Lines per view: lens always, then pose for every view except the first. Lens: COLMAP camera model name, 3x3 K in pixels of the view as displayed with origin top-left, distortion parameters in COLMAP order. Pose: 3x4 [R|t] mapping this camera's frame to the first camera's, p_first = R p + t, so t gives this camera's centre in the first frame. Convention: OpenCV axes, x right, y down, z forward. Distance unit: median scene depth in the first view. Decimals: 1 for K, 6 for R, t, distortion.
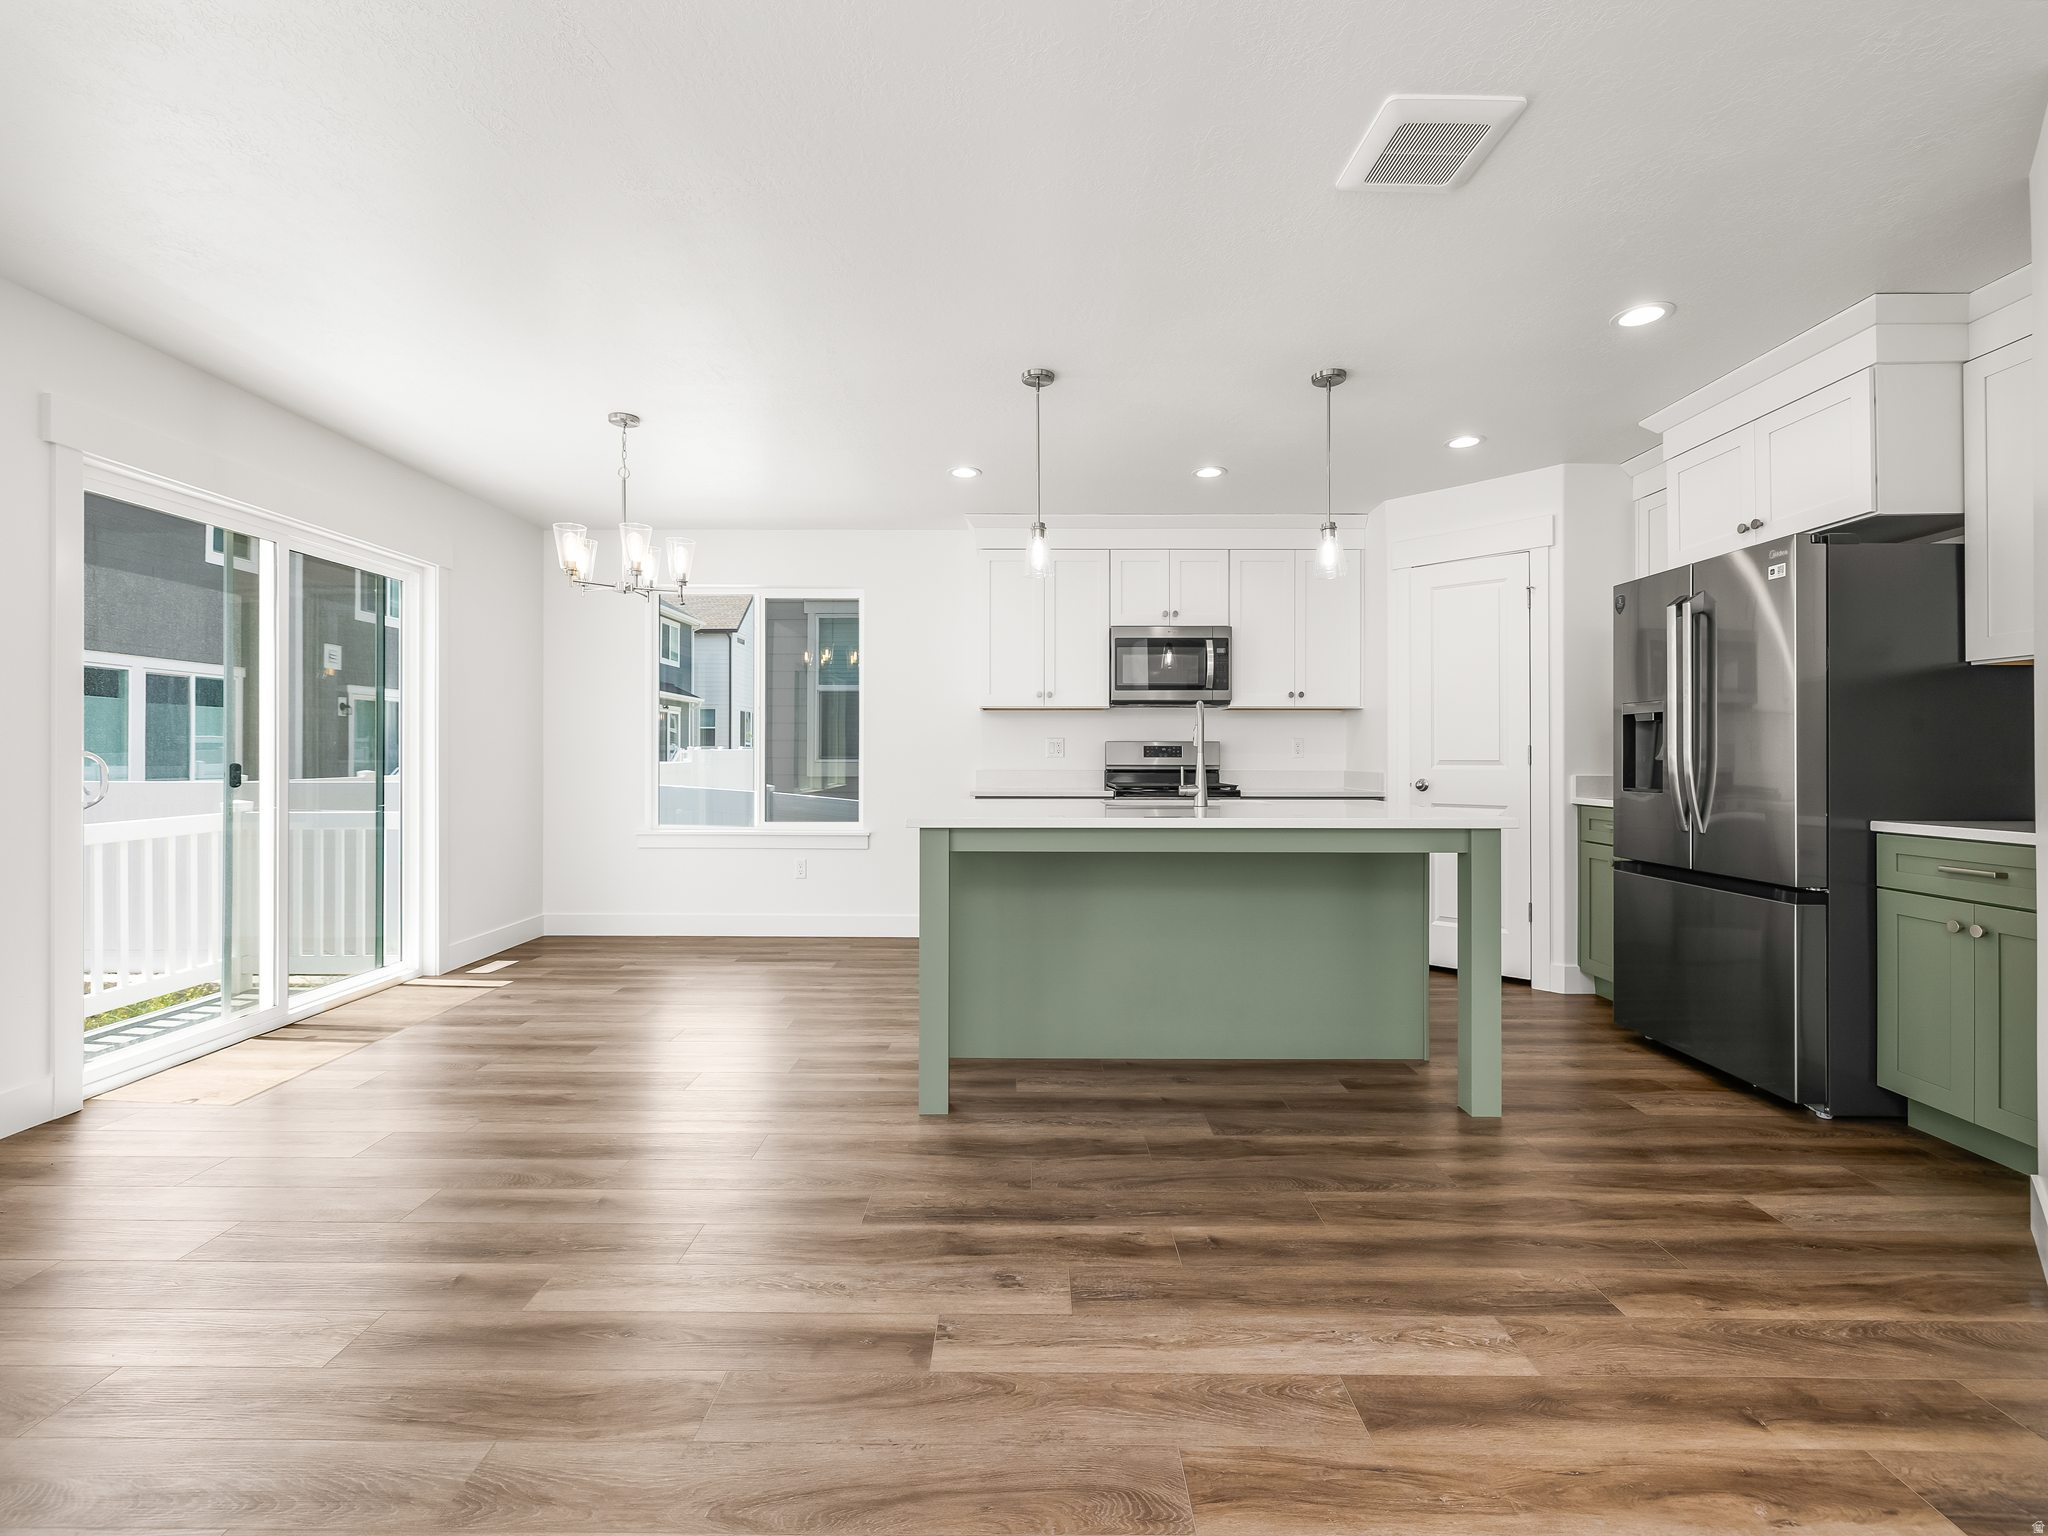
lens RADIAL K [[868.4, 0, 1024.0], [0, 868.4, 768.0], [0, 0, 1]] dist [0.000118, 0.000227]
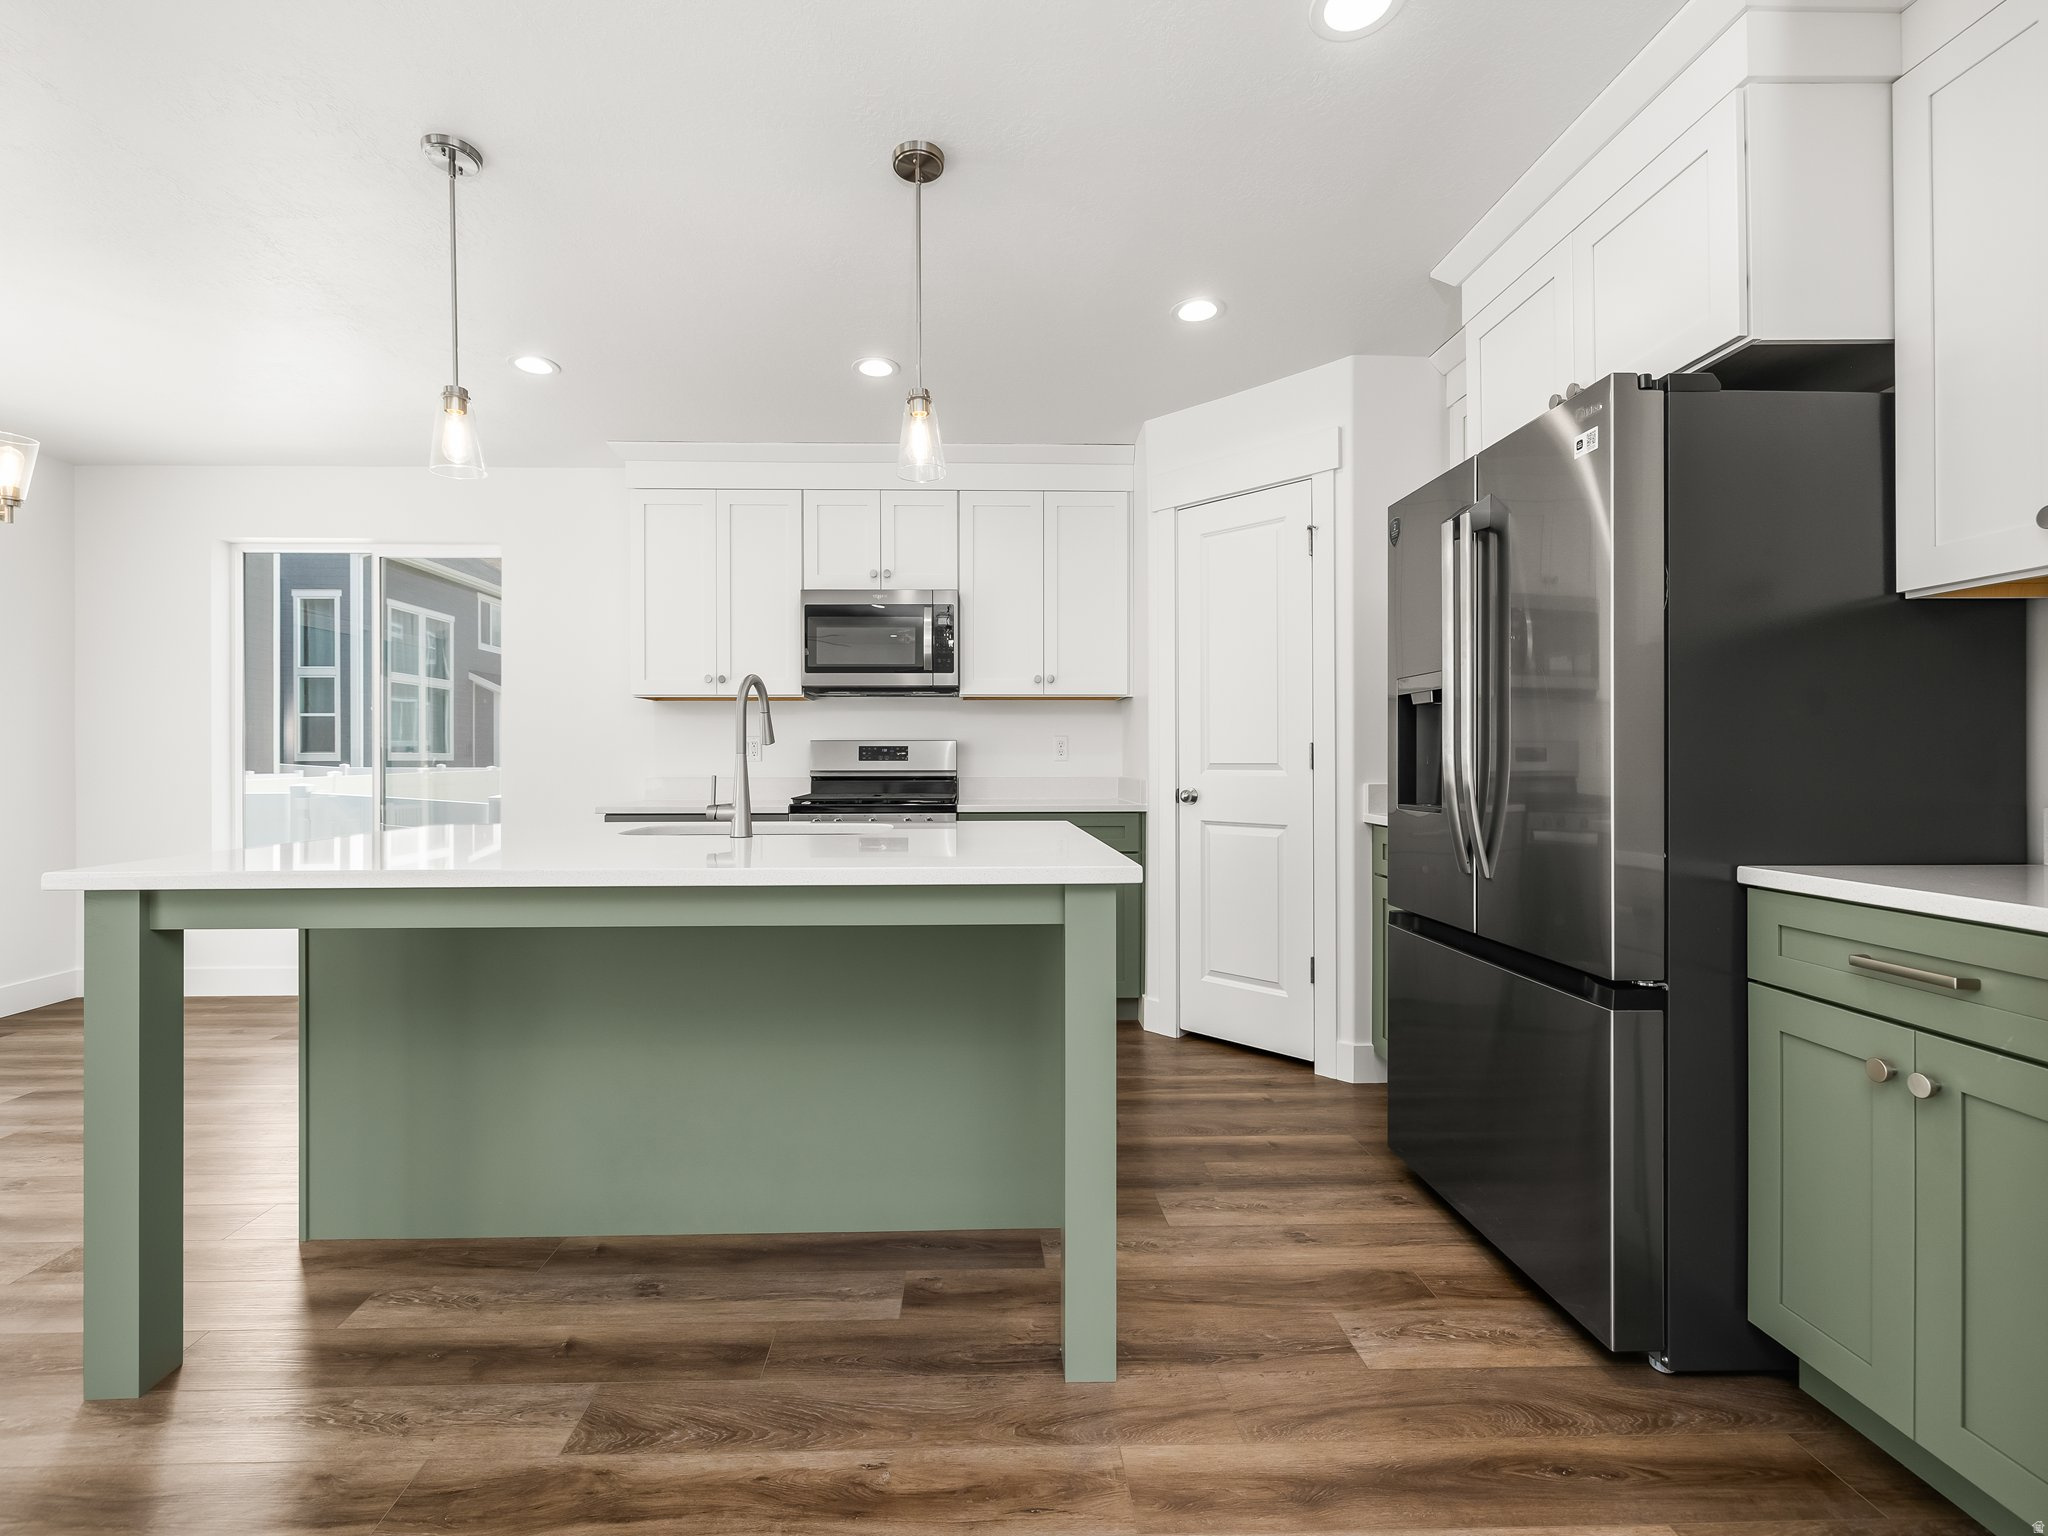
lens RADIAL K [[866.1, 0, 991.0], [0, 866.1, 776.3], [0, 0, 1]] dist [-0.001448, -0.000213]
pose [[0.999619, -0.004967, 0.027164, 0.396464], [0.004821, 0.999974, 0.005450, -0.003996], [-0.027190, -0.005317, 0.999616, 0.375562]]
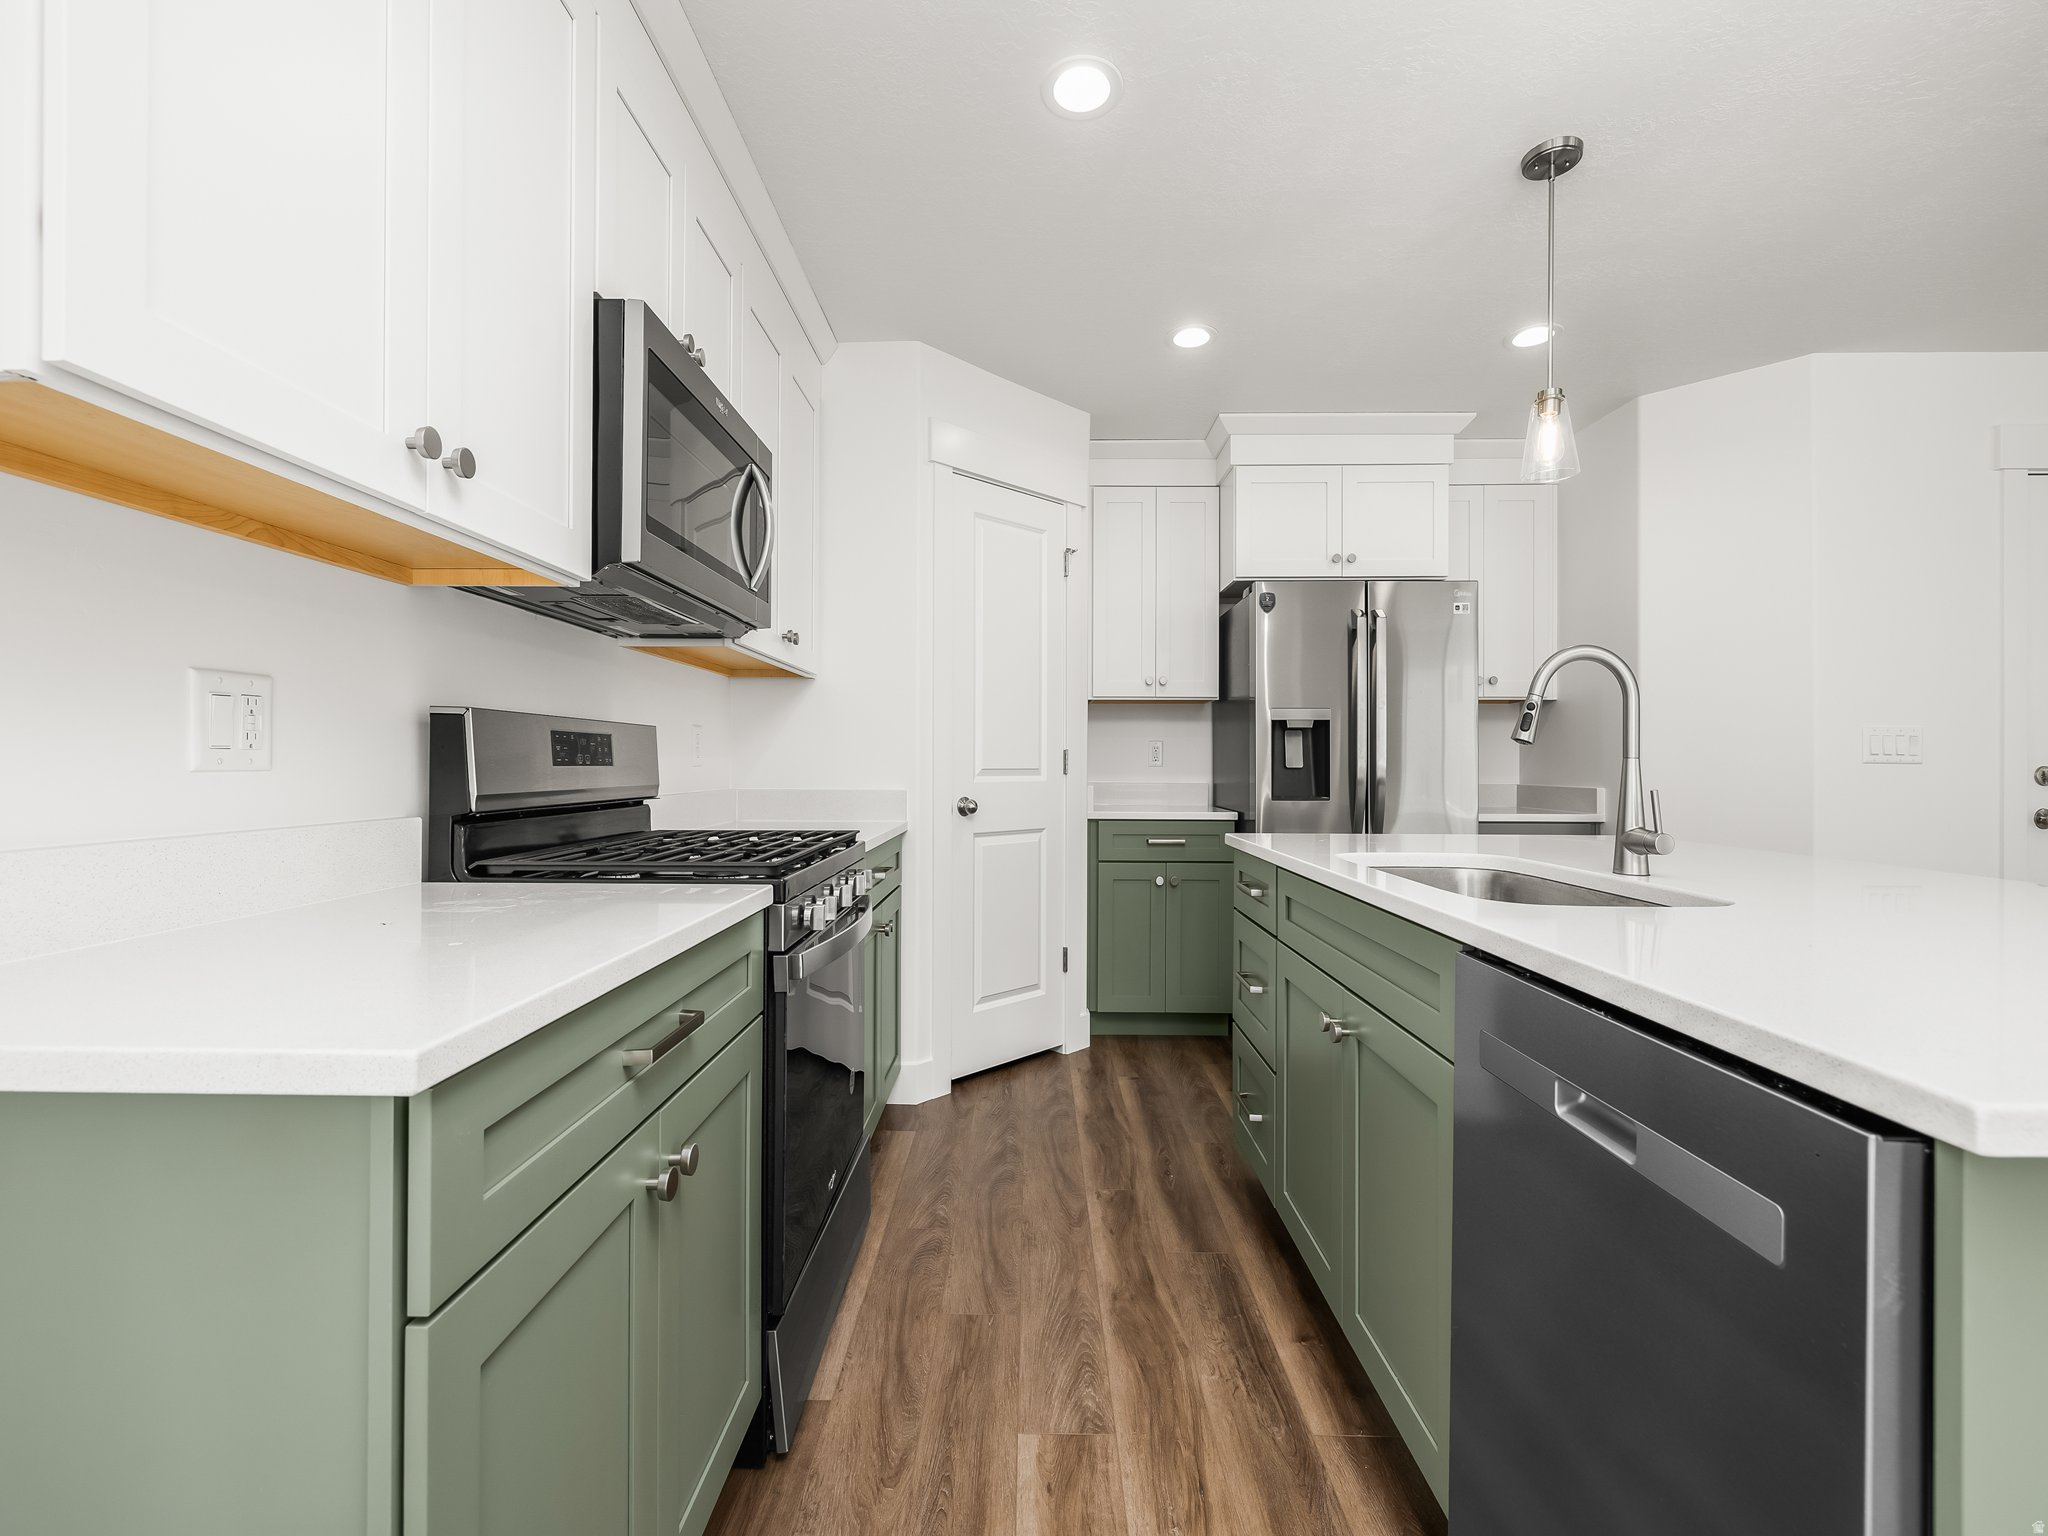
lens RADIAL K [[837.9, 0, 1013.0], [0, 837.9, 775.9], [0, 0, 1]] dist [-0.035056, 0.000019]
pose [[0.027039, -0.014488, 0.999529, -0.256608], [0.012290, 0.999824, 0.014160, -0.016999], [-0.999559, 0.011901, 0.027212, 1.418077]]
